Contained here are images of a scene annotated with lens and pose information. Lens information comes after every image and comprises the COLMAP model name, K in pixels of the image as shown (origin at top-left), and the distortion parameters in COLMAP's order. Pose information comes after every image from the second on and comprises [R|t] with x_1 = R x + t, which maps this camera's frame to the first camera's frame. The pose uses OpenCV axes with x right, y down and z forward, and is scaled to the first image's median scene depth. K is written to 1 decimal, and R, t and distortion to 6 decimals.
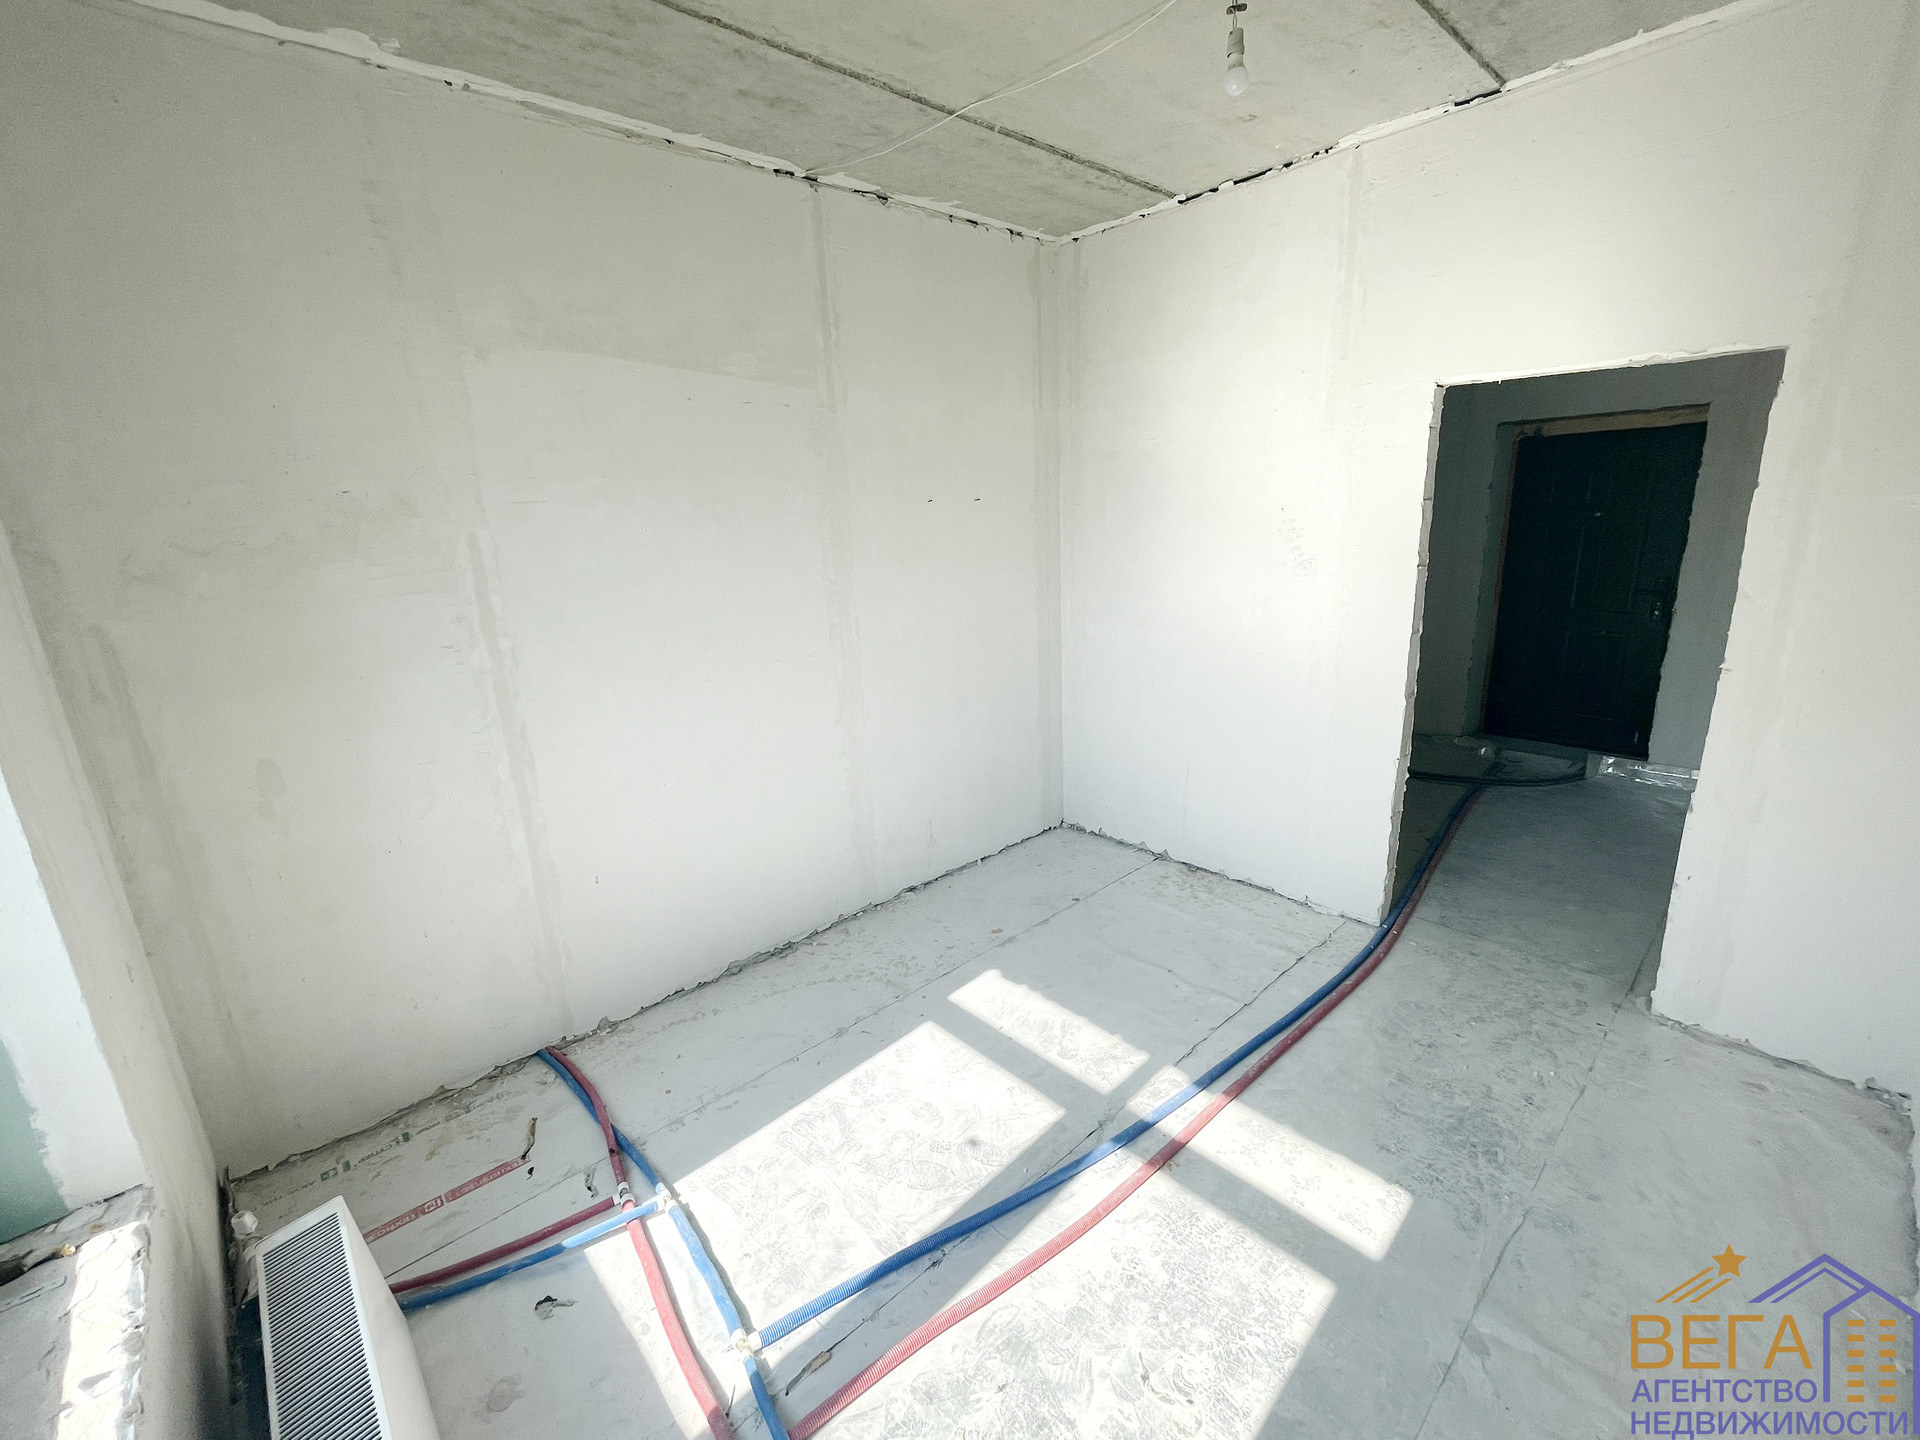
lens RADIAL K [[803.4, 0, 957.2], [0, 803.4, 719.1], [0, 0, 1]] dist [-0.000033, 0.000027]
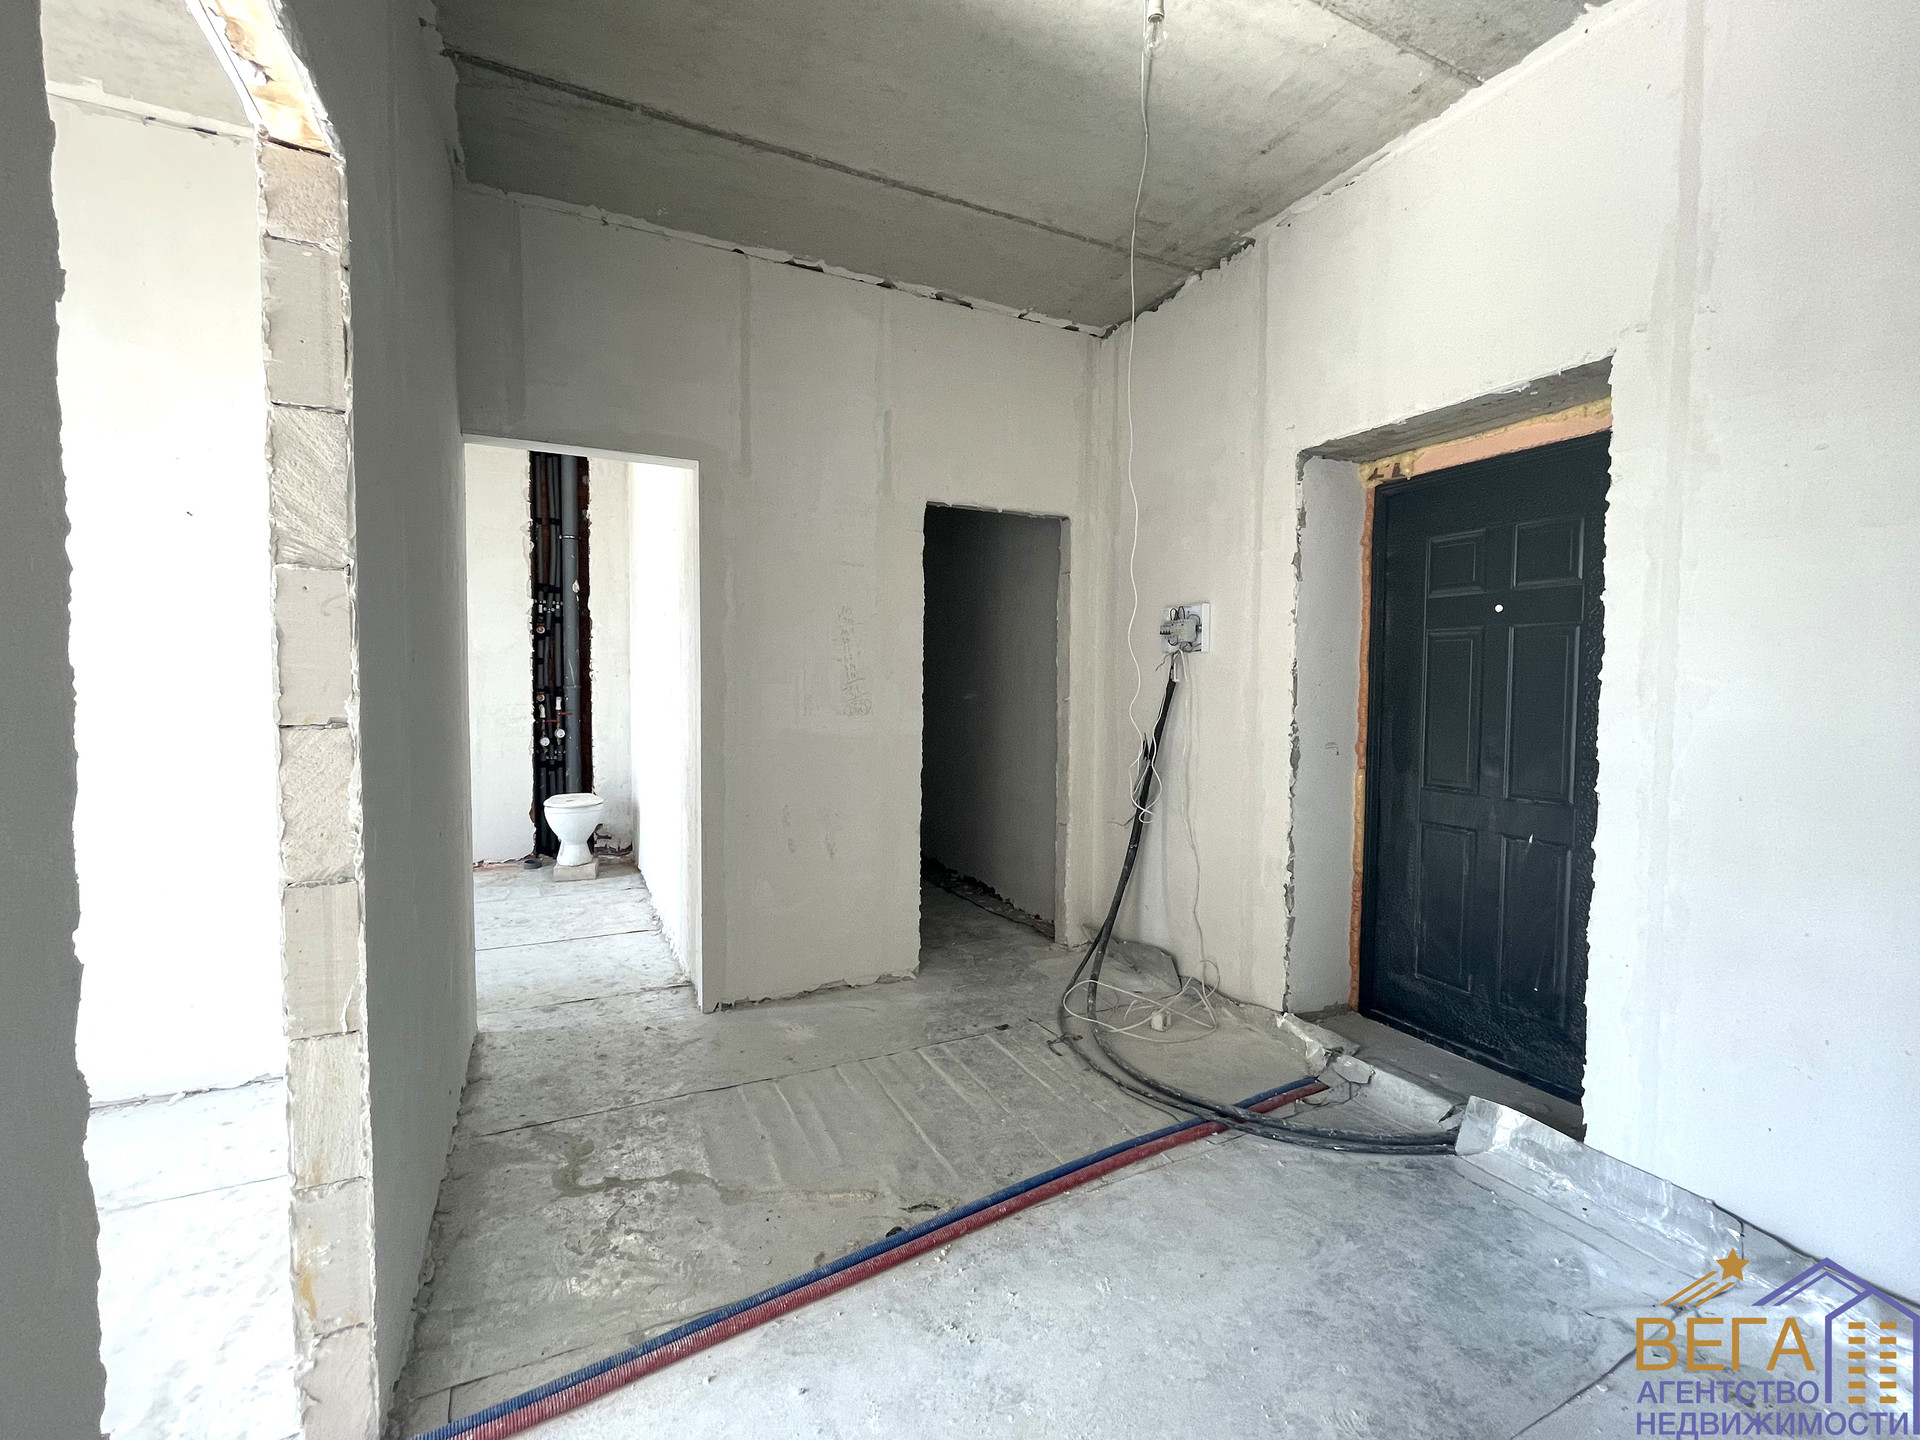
lens RADIAL K [[825.0, 0, 960.0], [0, 825.0, 720.0], [0, 0, 1]] dist [-0.002426, 0.000054]
pose [[0.957038, 0.062772, -0.283087, 0.626006], [-0.119236, 0.975120, -0.186881, -0.044478], [0.264312, 0.212607, 0.940711, 0.428541]]
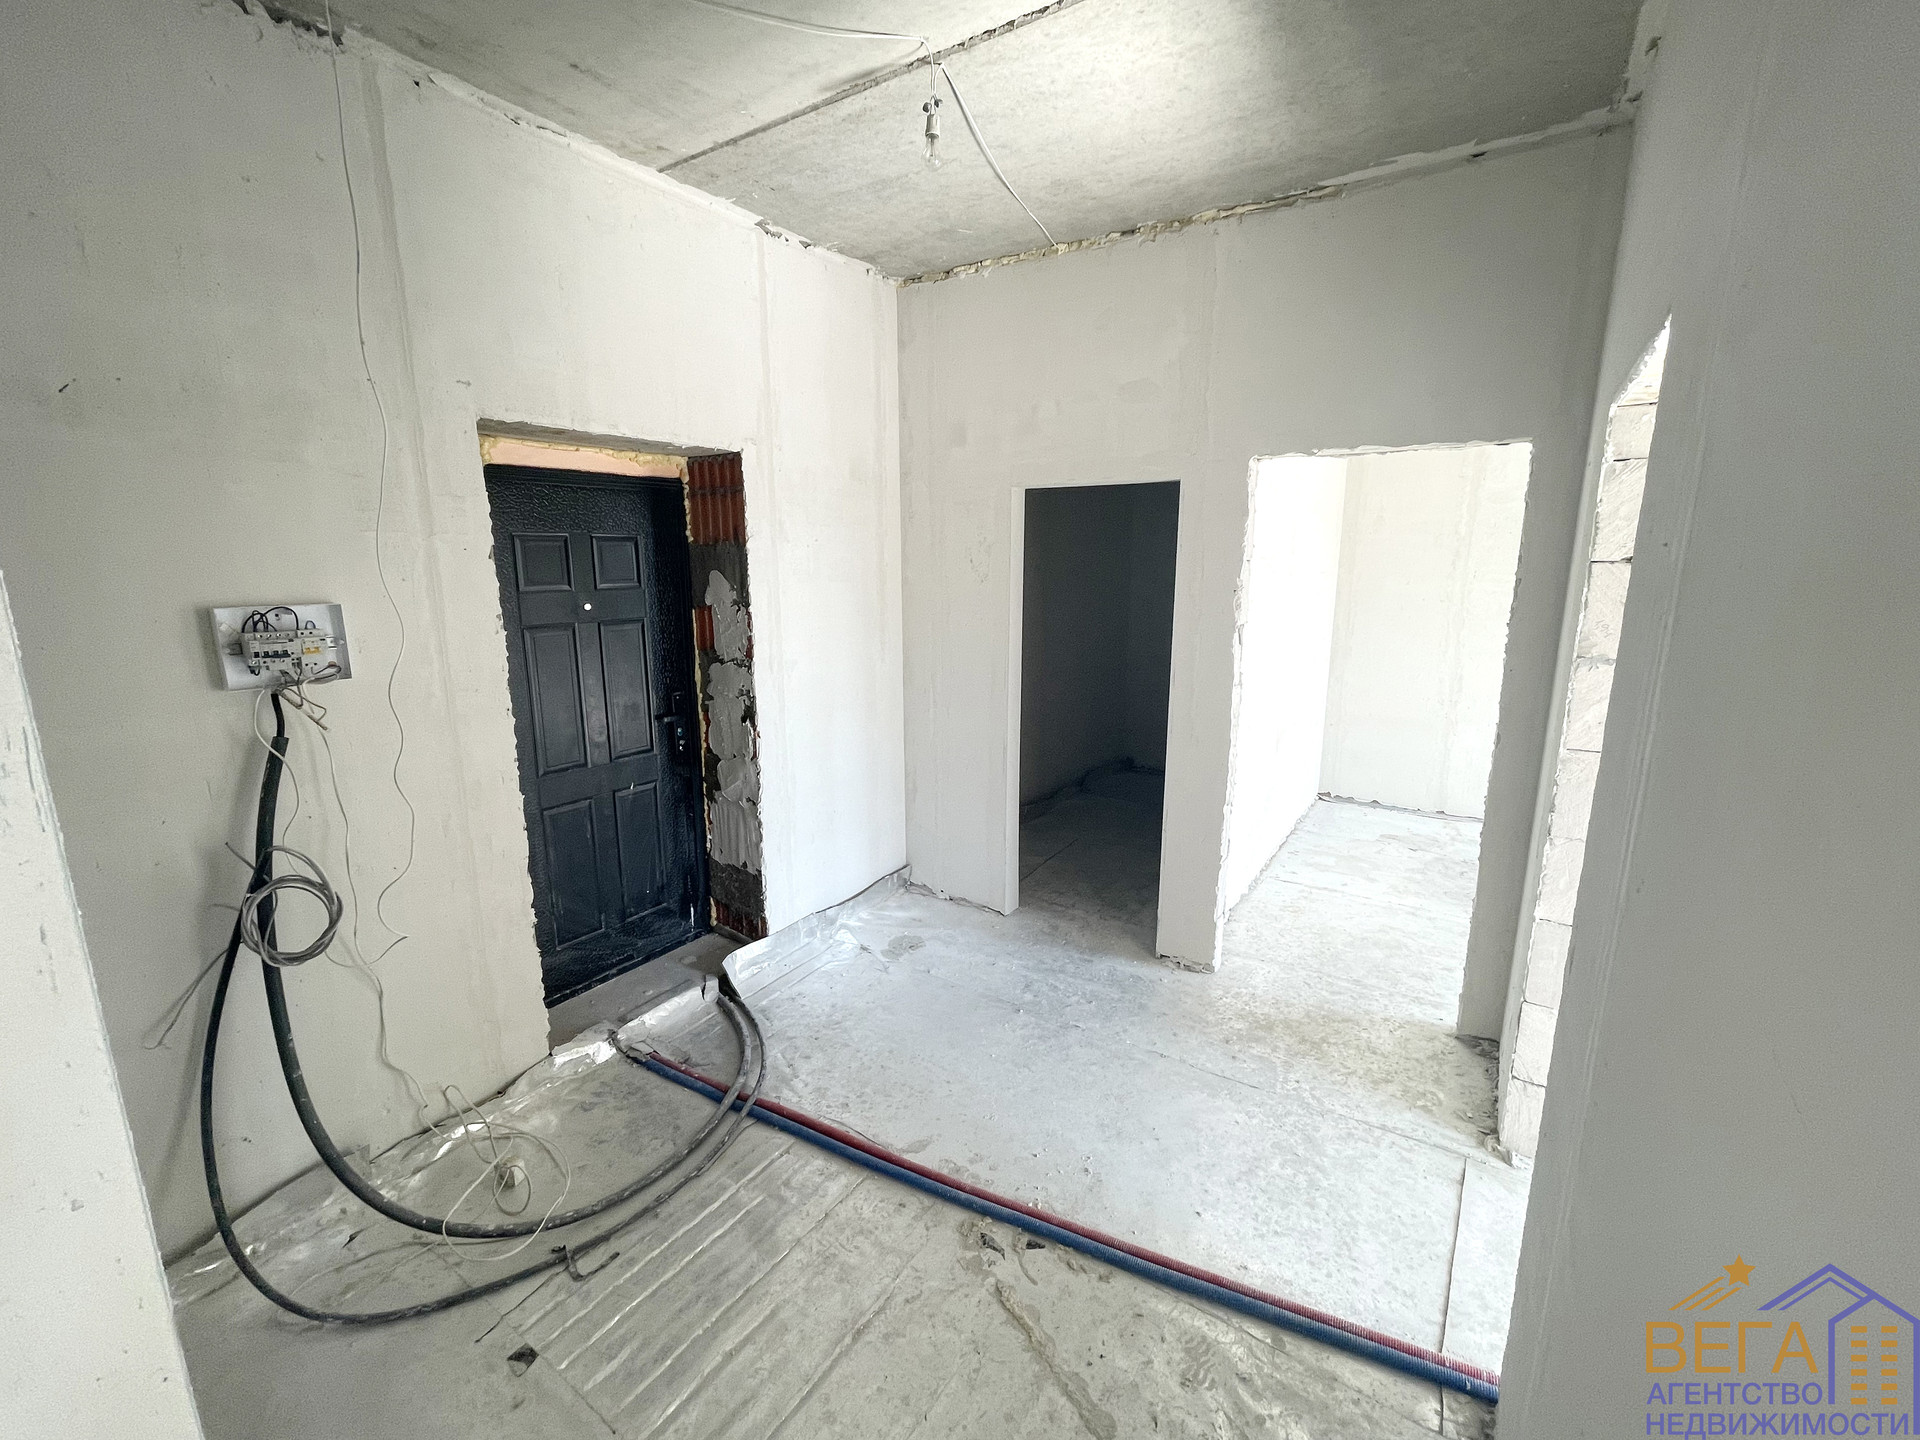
lens RADIAL K [[803.4, 0, 957.2], [0, 803.4, 719.1], [0, 0, 1]] dist [-0.000033, 0.000027]
pose [[-0.226900, -0.151493, 0.962064, 0.144788], [0.258724, 0.942958, 0.209504, -0.232128], [-0.938924, 0.296446, -0.174762, 0.878670]]
